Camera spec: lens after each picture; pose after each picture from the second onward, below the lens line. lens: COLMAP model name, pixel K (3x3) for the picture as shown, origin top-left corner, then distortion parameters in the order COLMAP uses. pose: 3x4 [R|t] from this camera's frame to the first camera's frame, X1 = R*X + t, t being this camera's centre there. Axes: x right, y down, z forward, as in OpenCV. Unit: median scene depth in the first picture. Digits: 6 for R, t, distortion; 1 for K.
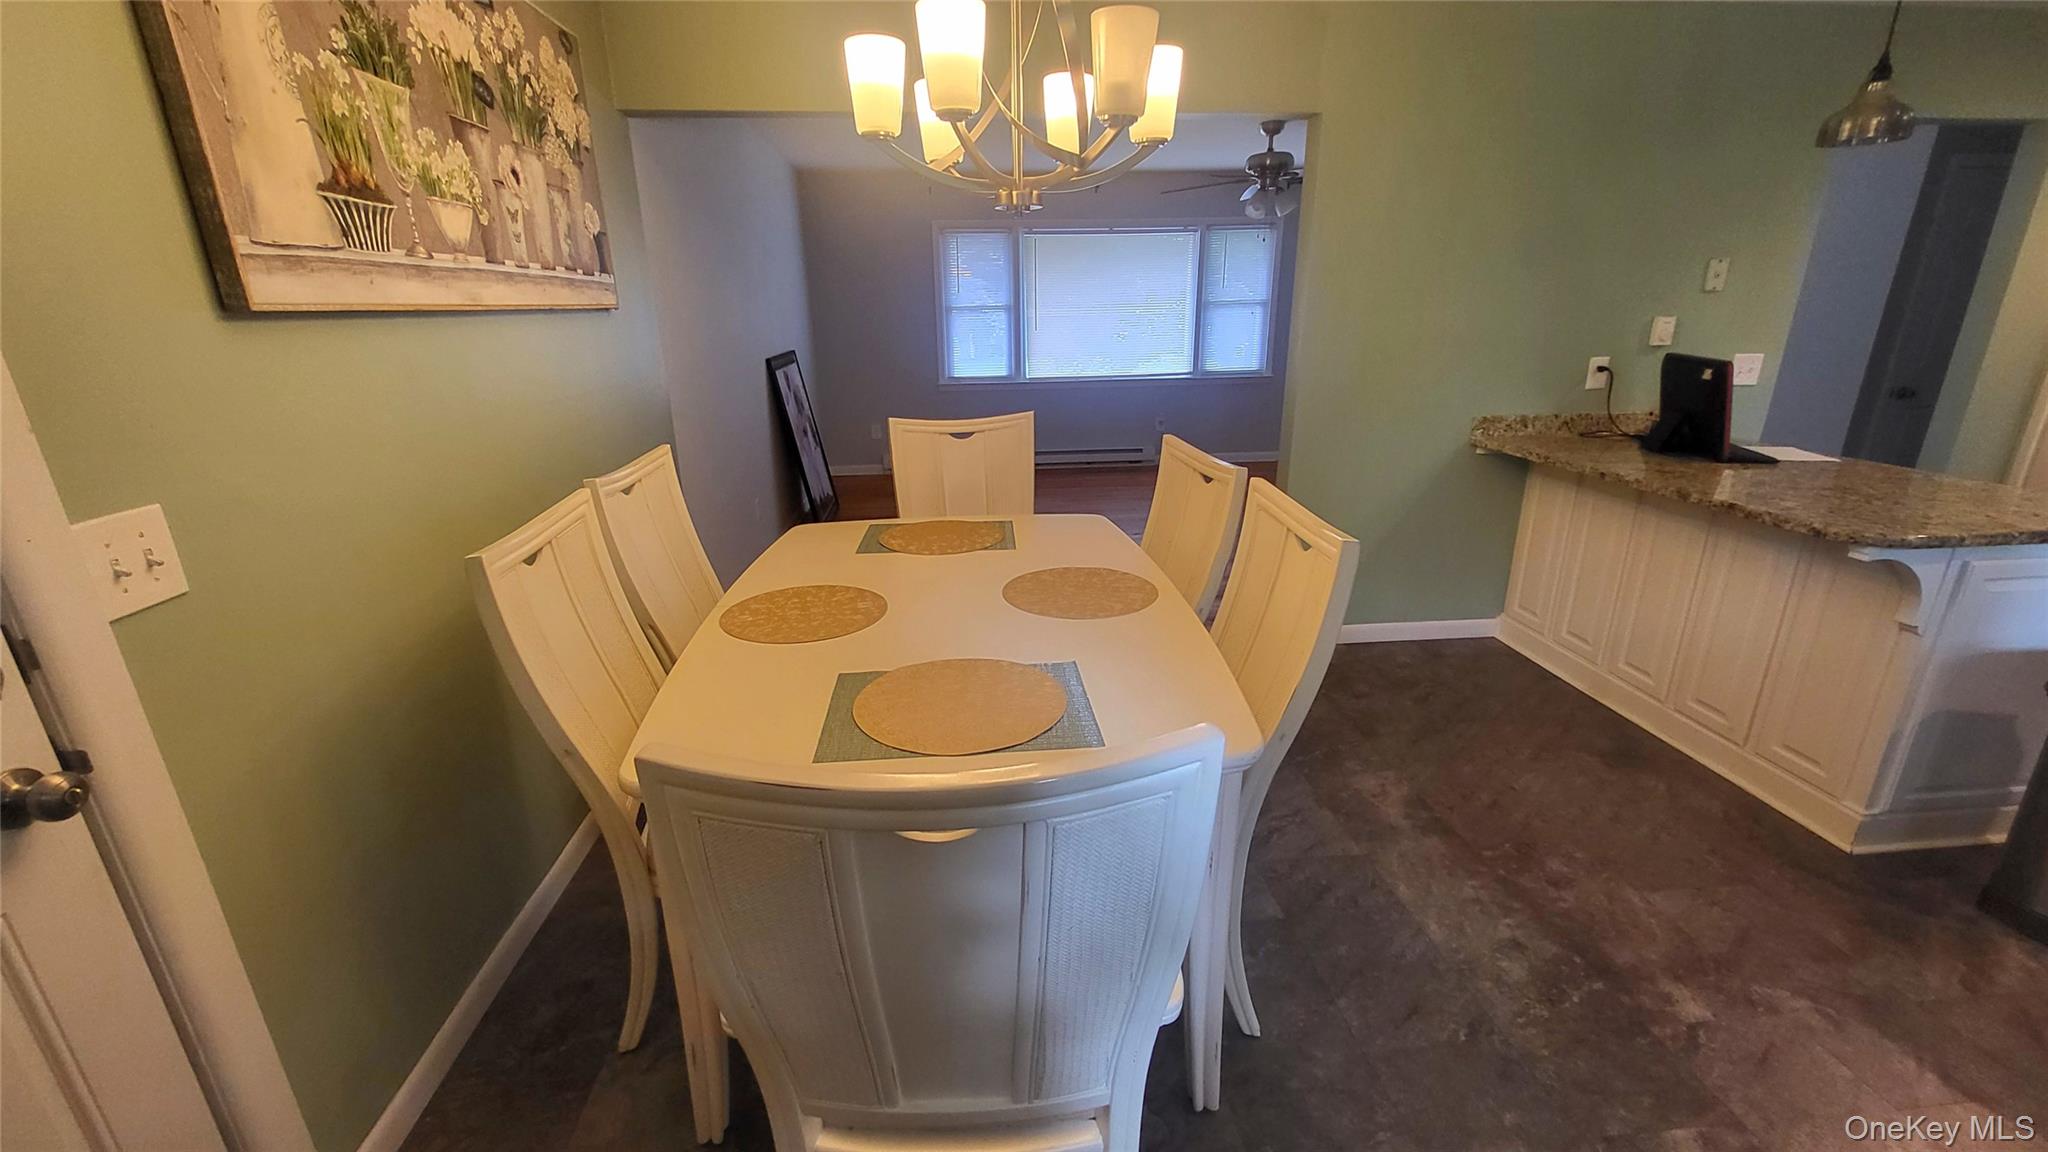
lens RADIAL K [[835.5, 0, 1014.1], [0, 835.5, 580.7], [0, 0, 1]] dist [0.002643, -0.000295]
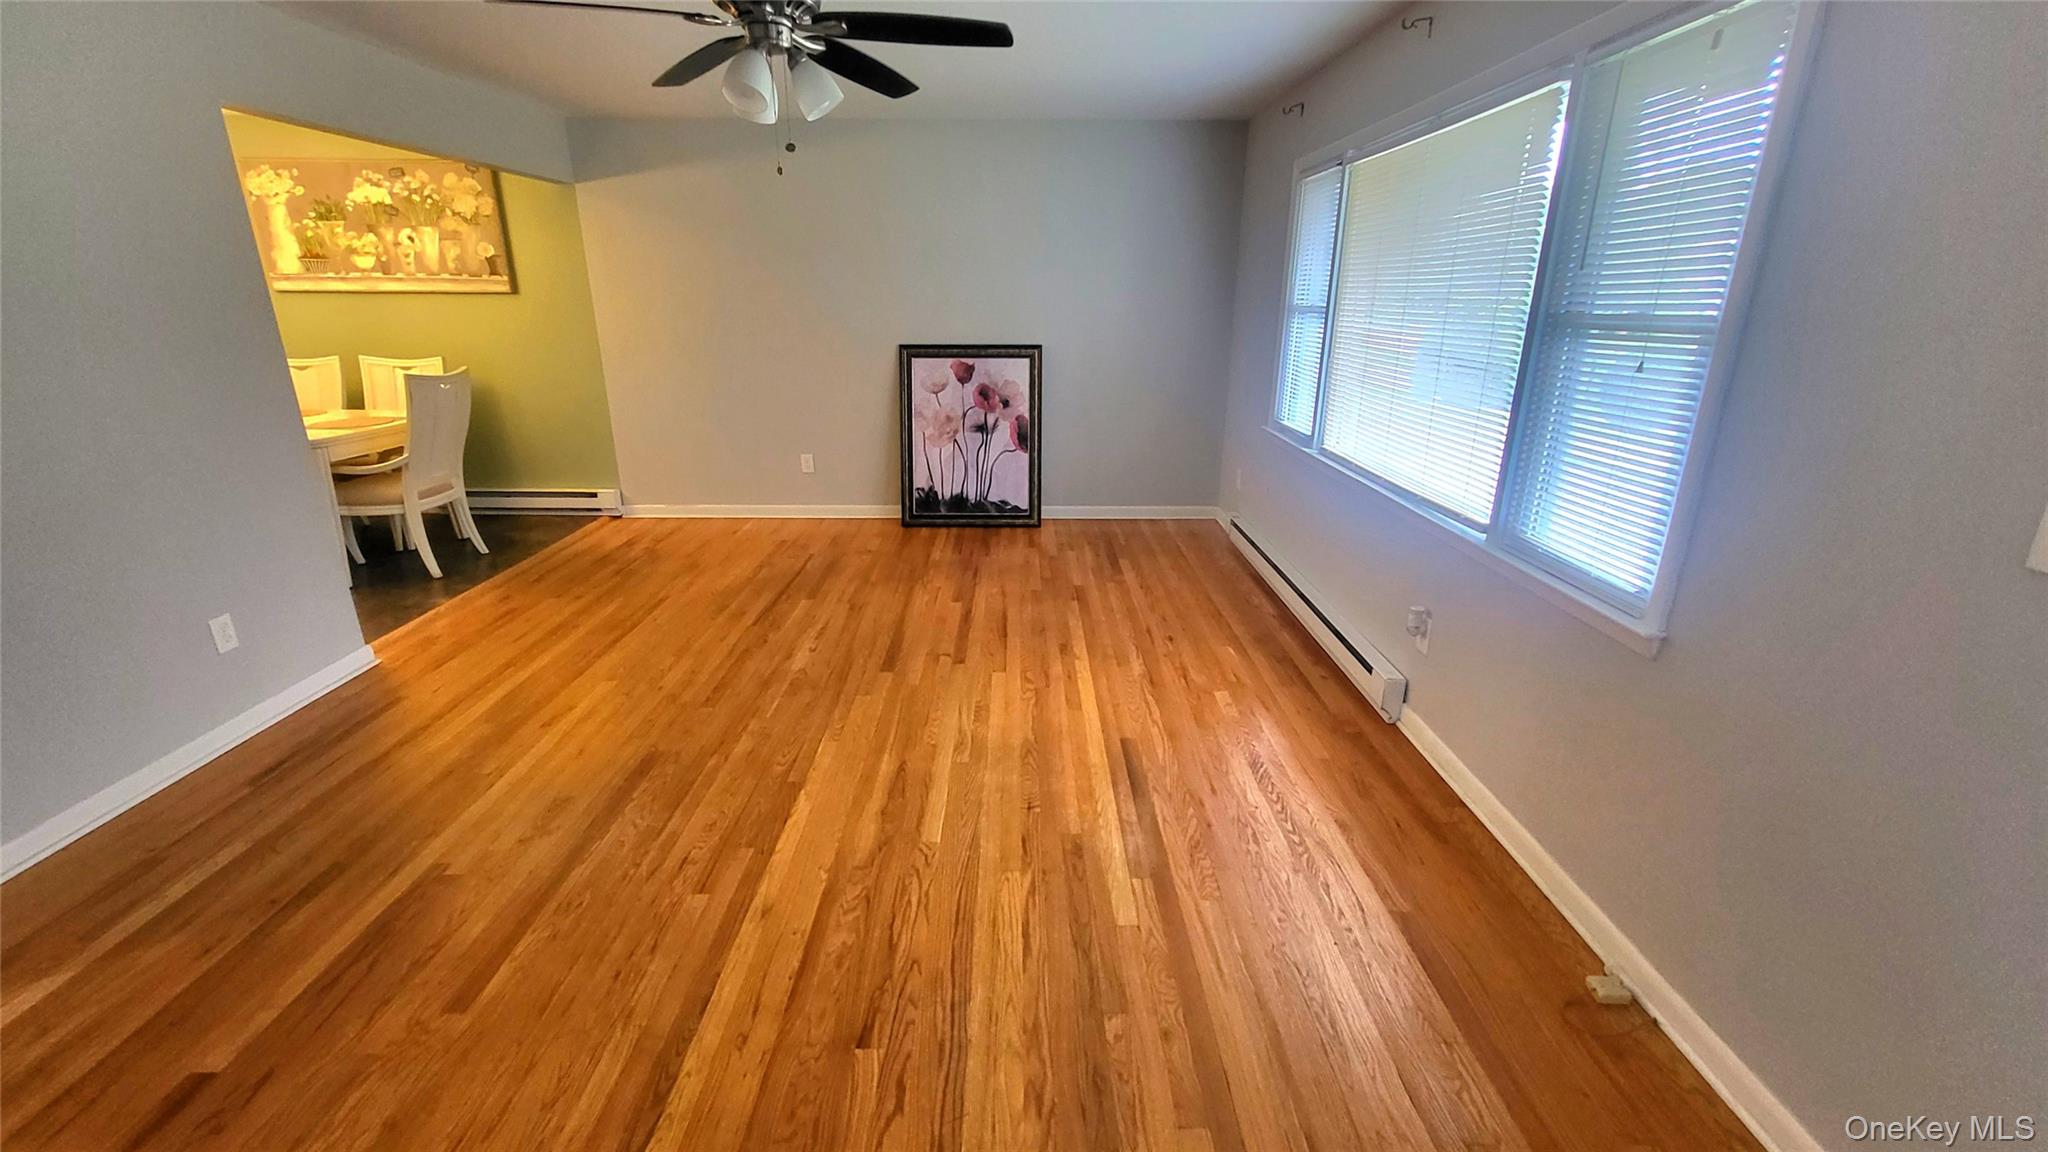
lens RADIAL K [[850.1, 0, 1015.1], [0, 850.1, 579.3], [0, 0, 1]] dist [0.001872, 0.000026]
pose [[-0.089768, 0.333085, -0.938614, 2.367031], [-0.319878, 0.882847, 0.343888, -1.232898], [0.943196, 0.331112, 0.027296, 3.530849]]
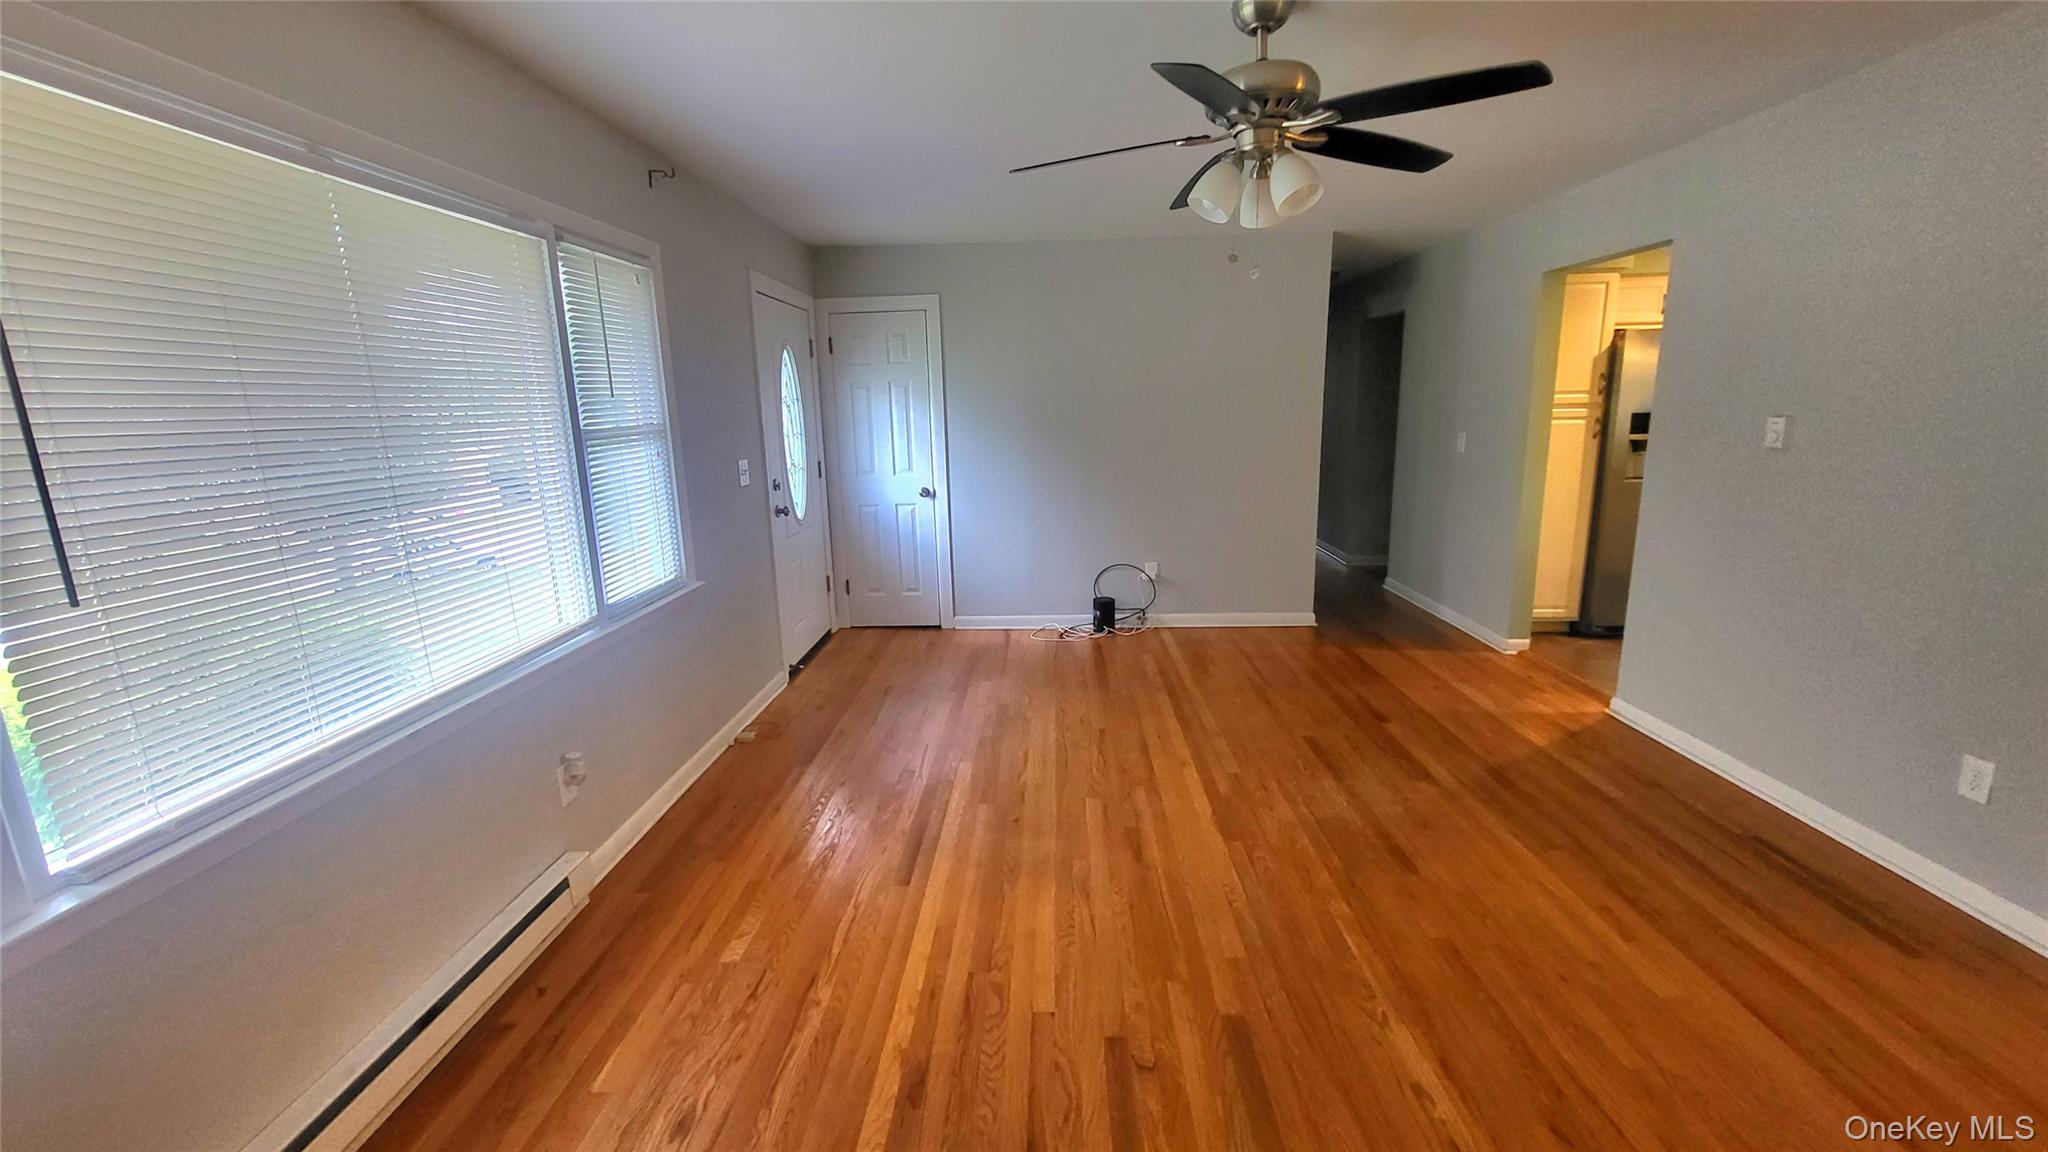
lens RADIAL K [[823.9, 0, 1017.6], [0, 823.9, 580.7], [0, 0, 1]] dist [0.000792, -0.000072]
pose [[0.132942, -0.197026, 0.971343, -0.480005], [0.340984, 0.929308, 0.141832, -1.087562], [-0.930622, 0.312357, 0.190727, 3.239149]]
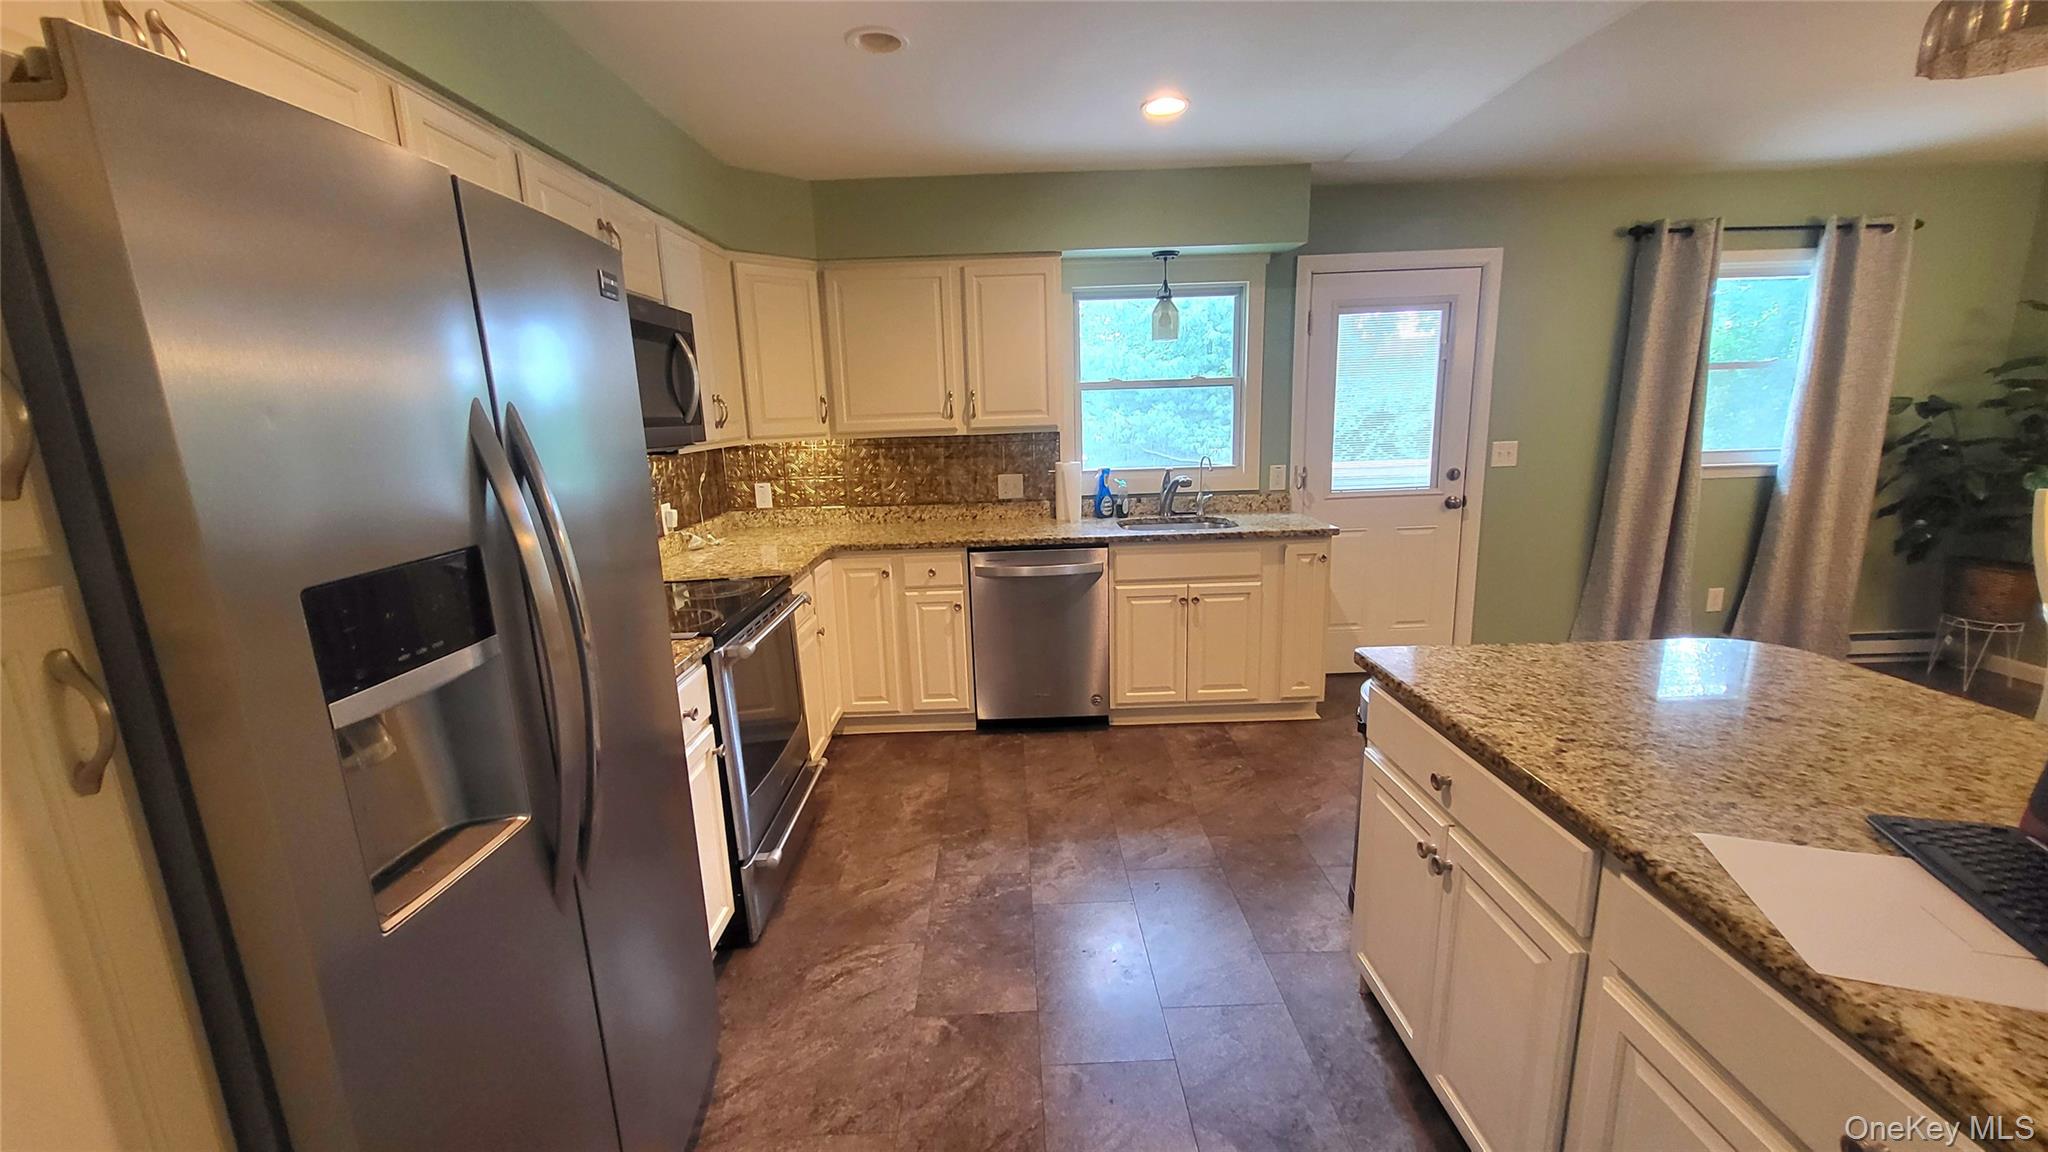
lens RADIAL K [[806.9, 0, 1016.7], [0, 806.9, 580.2], [0, 0, 1]] dist [0.003652, -0.002289]
pose [[-0.996103, 0.027767, 0.083710, 2.066323], [0.066621, 0.858851, 0.507874, -0.736214], [-0.057792, 0.511472, -0.857354, 2.076885]]
